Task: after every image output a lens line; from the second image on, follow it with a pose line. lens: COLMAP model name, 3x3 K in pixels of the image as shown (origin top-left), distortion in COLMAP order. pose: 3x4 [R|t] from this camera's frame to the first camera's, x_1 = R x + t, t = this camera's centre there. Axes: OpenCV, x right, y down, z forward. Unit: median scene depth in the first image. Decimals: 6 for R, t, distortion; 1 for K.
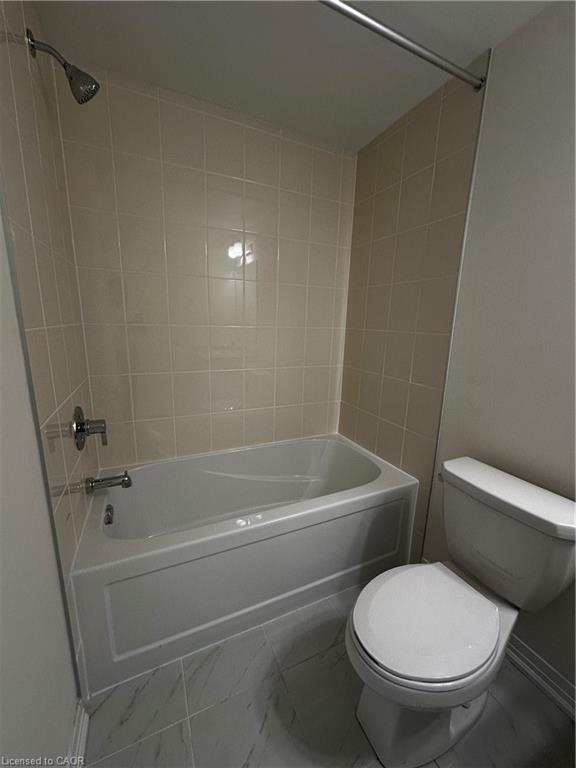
lens RADIAL K [[308.7, 0, 287.0], [0, 308.7, 384.0], [0, 0, 1]] dist [-0.002098, 0.000705]
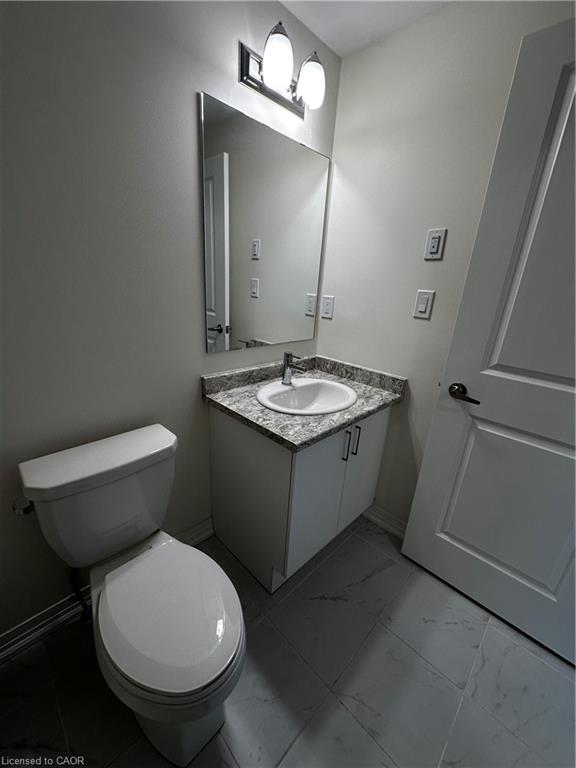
lens RADIAL K [[308.7, 0, 287.0], [0, 308.7, 384.0], [0, 0, 1]] dist [-0.002098, 0.000705]
pose [[-0.351697, -0.350331, 0.868088, -0.155065], [0.122646, 0.902094, 0.413743, -0.122611], [-0.928045, 0.251980, -0.274298, 0.456489]]
